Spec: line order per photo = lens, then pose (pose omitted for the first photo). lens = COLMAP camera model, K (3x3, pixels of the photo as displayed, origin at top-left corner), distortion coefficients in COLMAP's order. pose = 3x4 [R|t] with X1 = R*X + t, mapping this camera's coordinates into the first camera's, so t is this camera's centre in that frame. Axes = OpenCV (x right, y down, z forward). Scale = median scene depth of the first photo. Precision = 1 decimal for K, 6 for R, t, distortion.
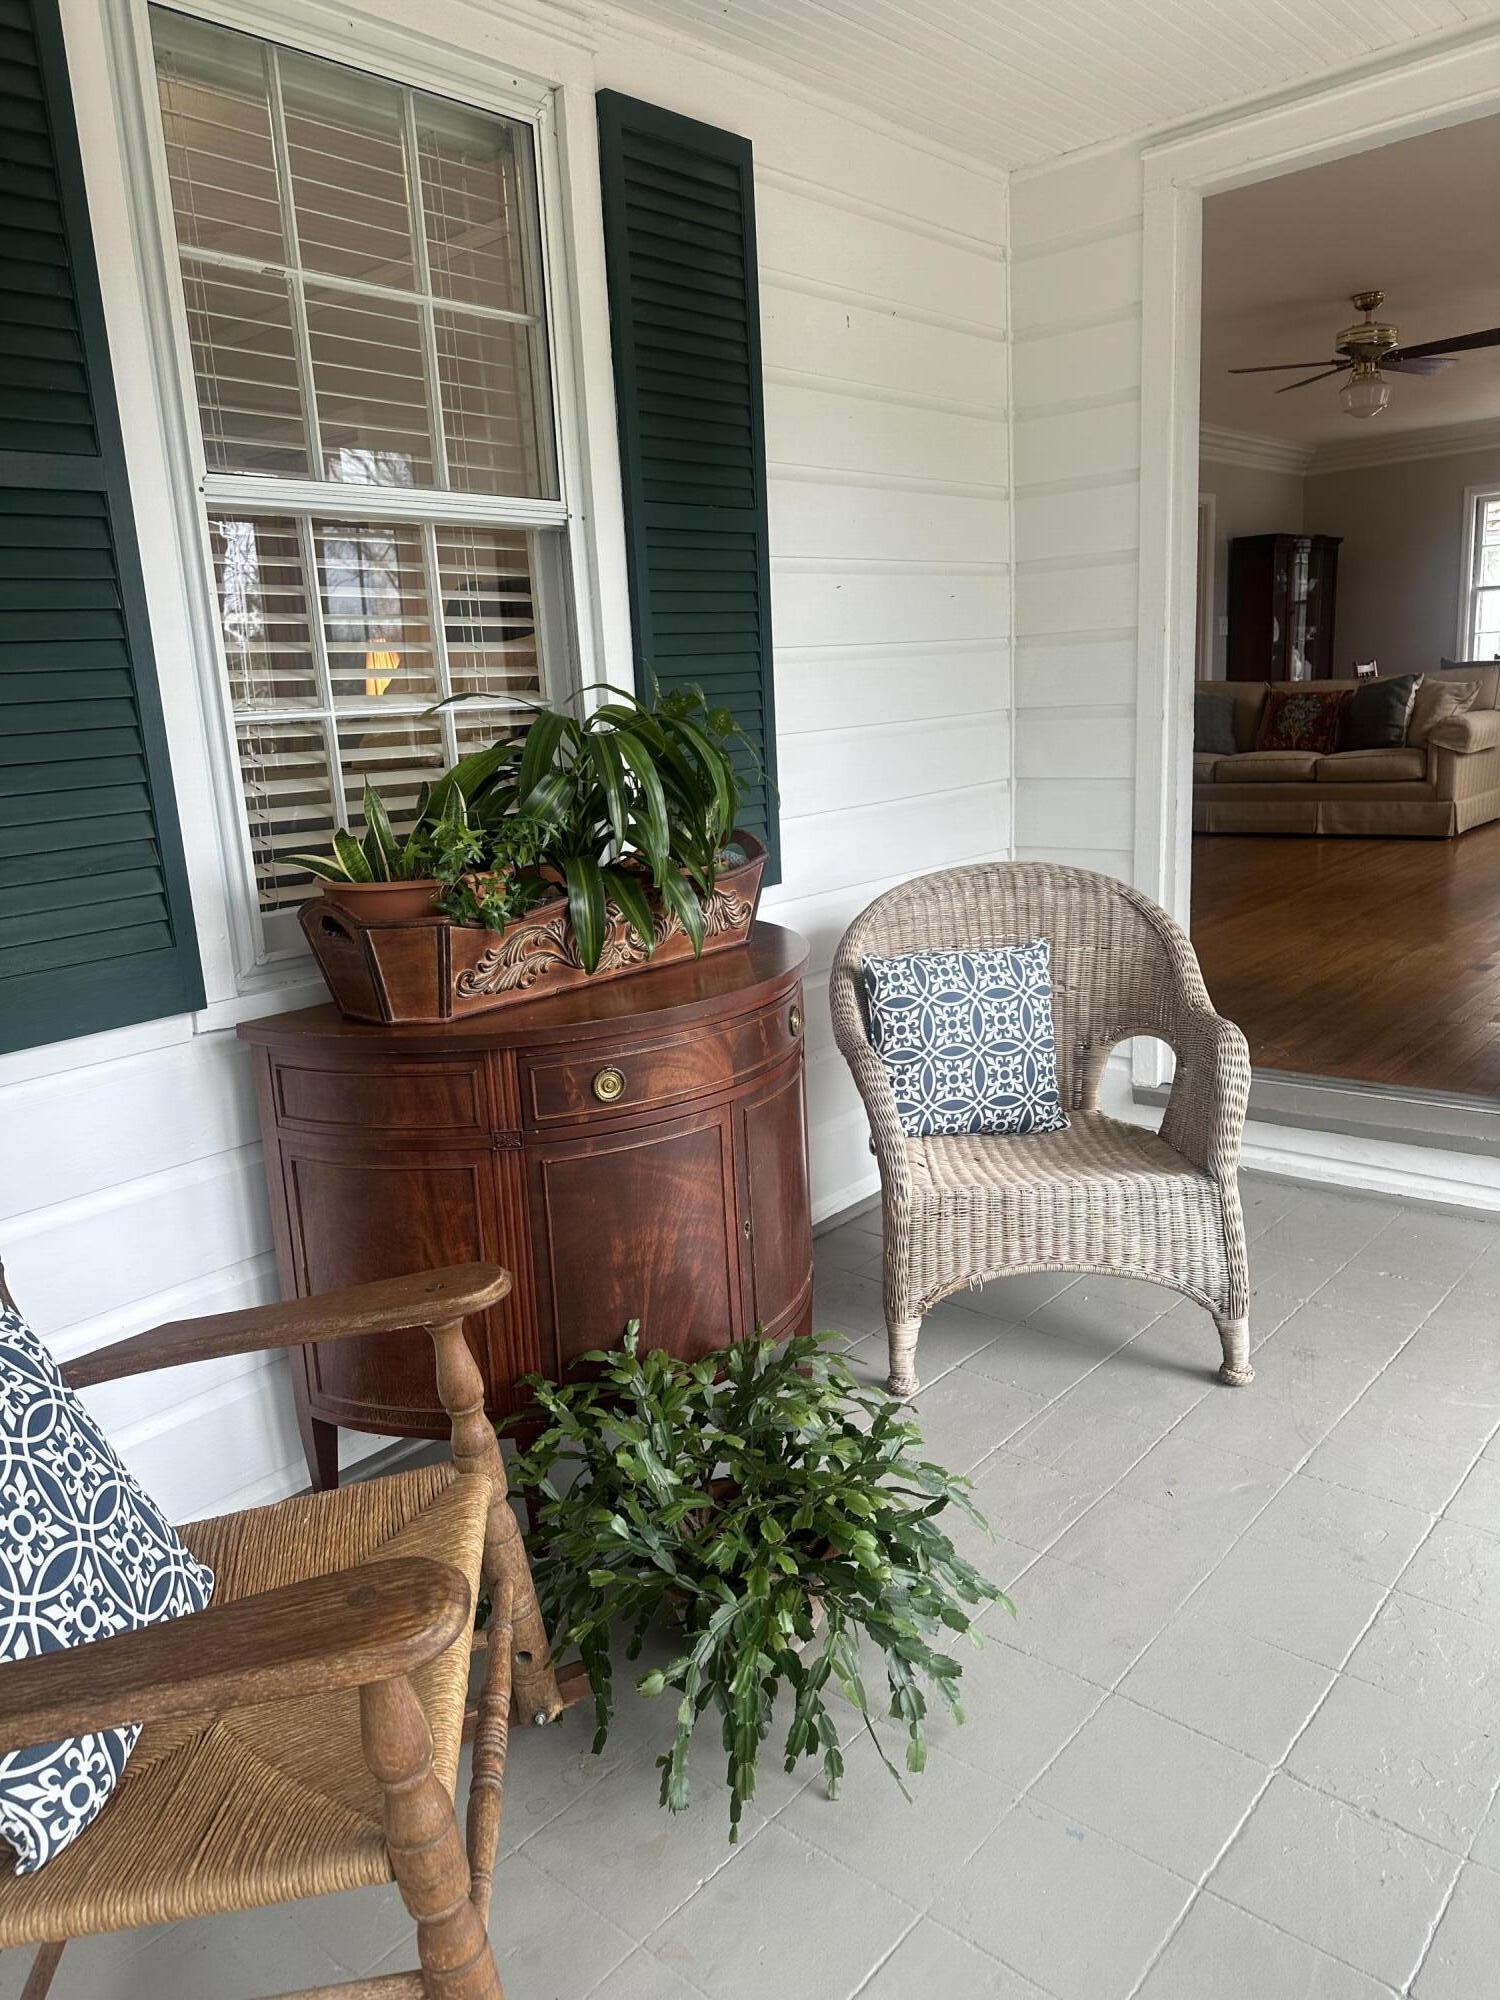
lens RADIAL K [[1410.0, 0, 736.1], [0, 1410.0, 991.0], [0, 0, 1]] dist [0.057575, -0.067863]
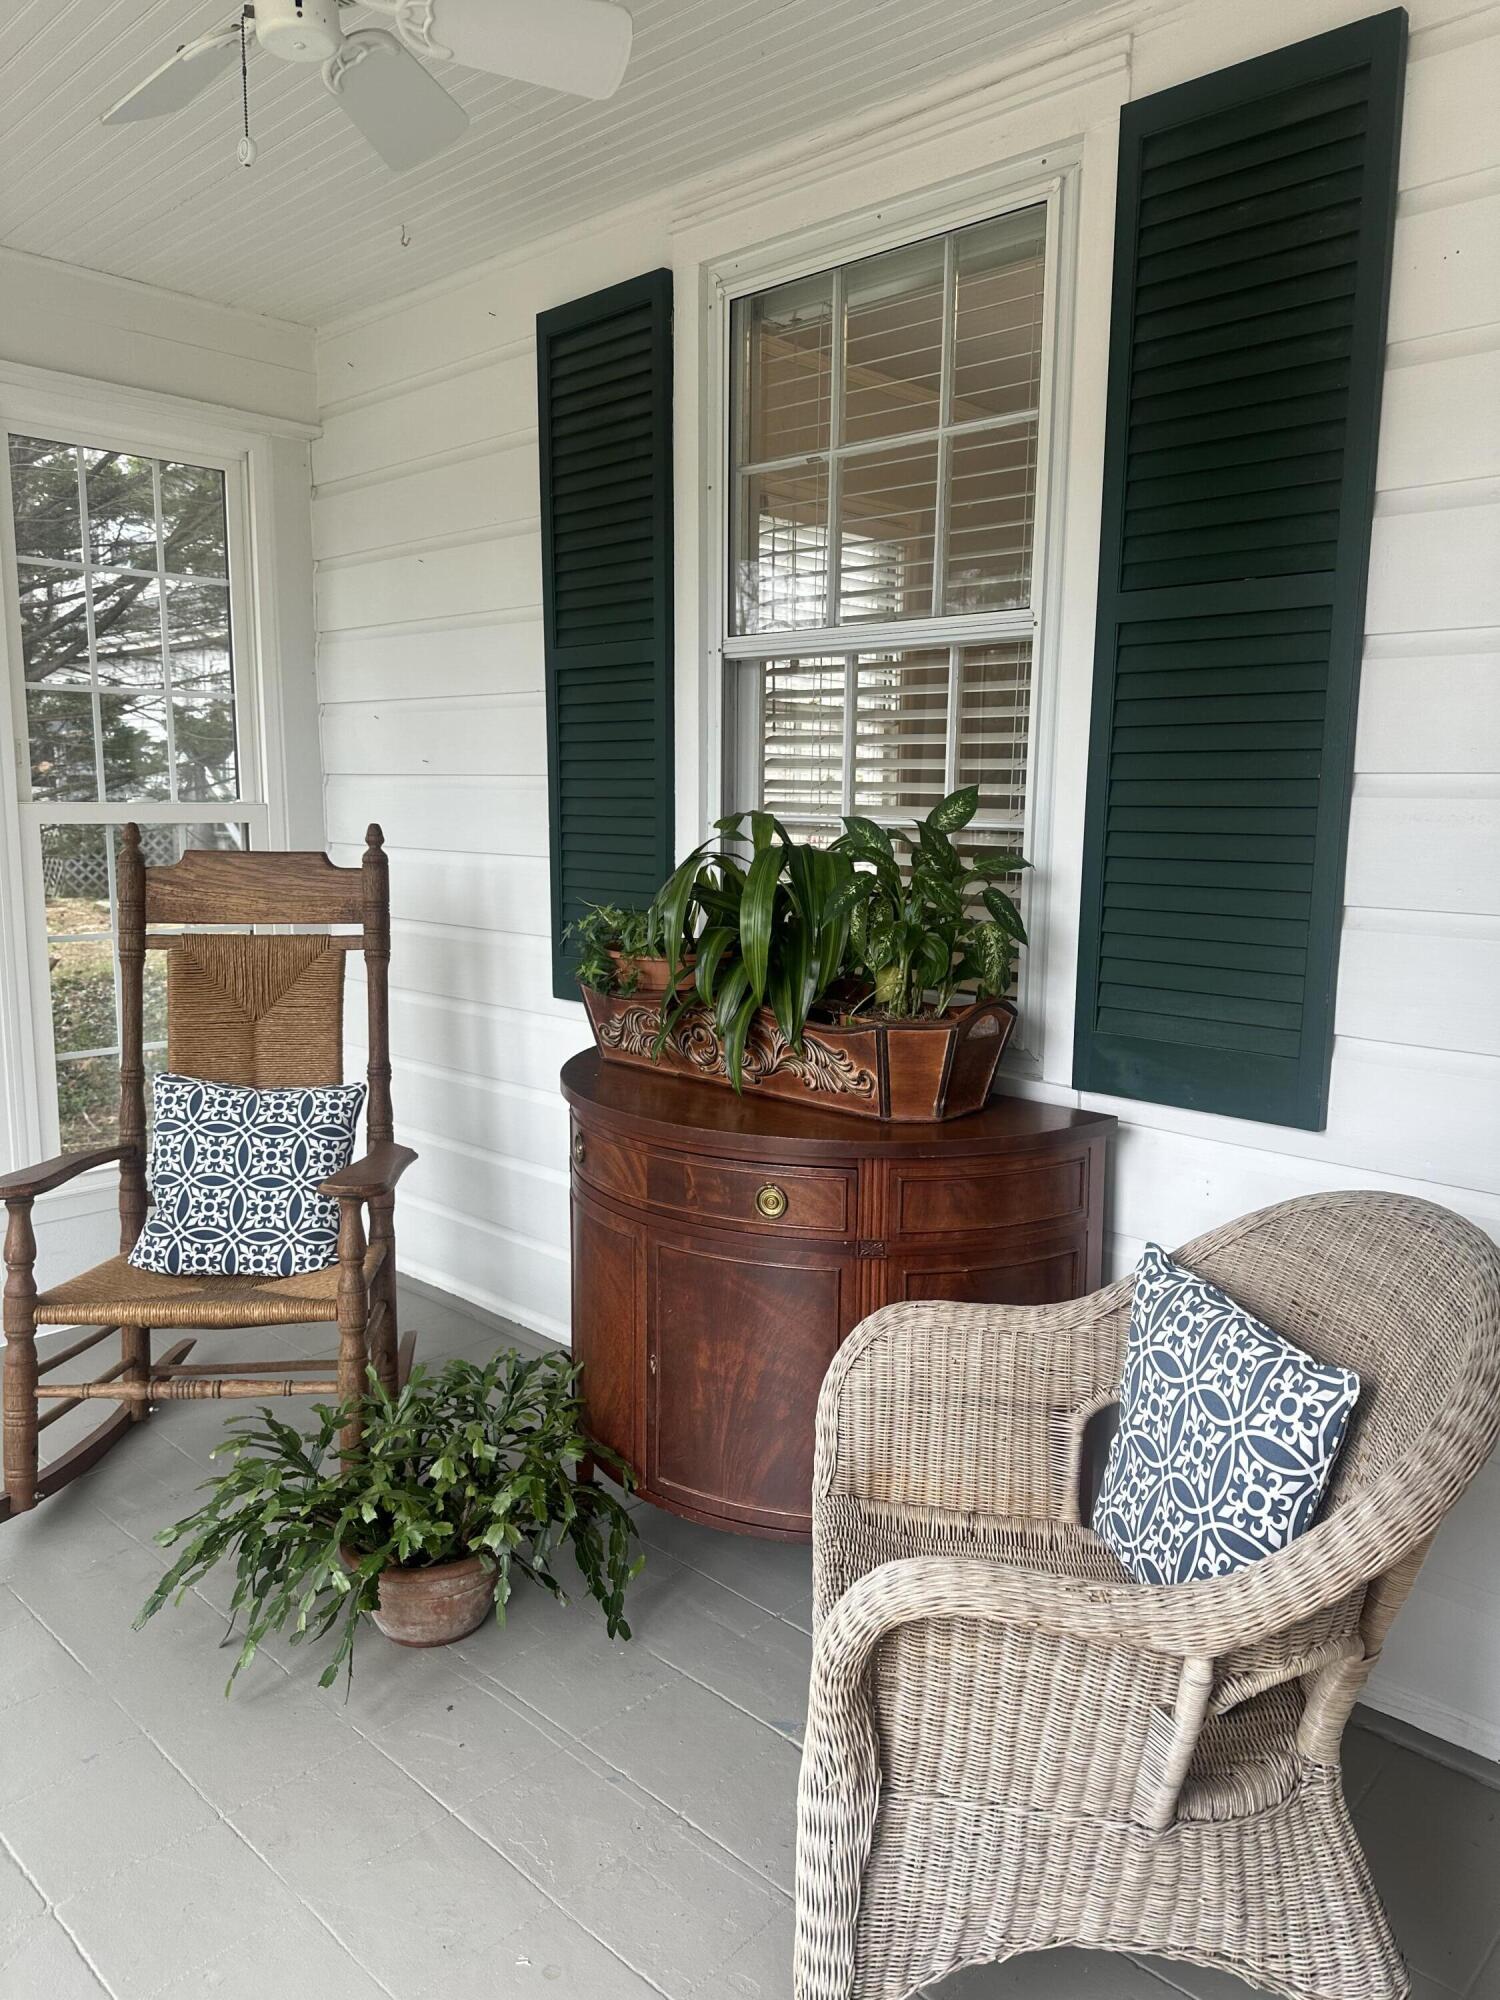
lens RADIAL K [[1389.1, 0, 750.0], [0, 1389.1, 1000.0], [0, 0, 1]] dist [0.094417, -0.135053]
pose [[-0.029085, 0.203740, -0.978593, 0.851546], [-0.225283, 0.952482, 0.205000, -0.270733], [0.973859, 0.226423, 0.018196, 0.932017]]
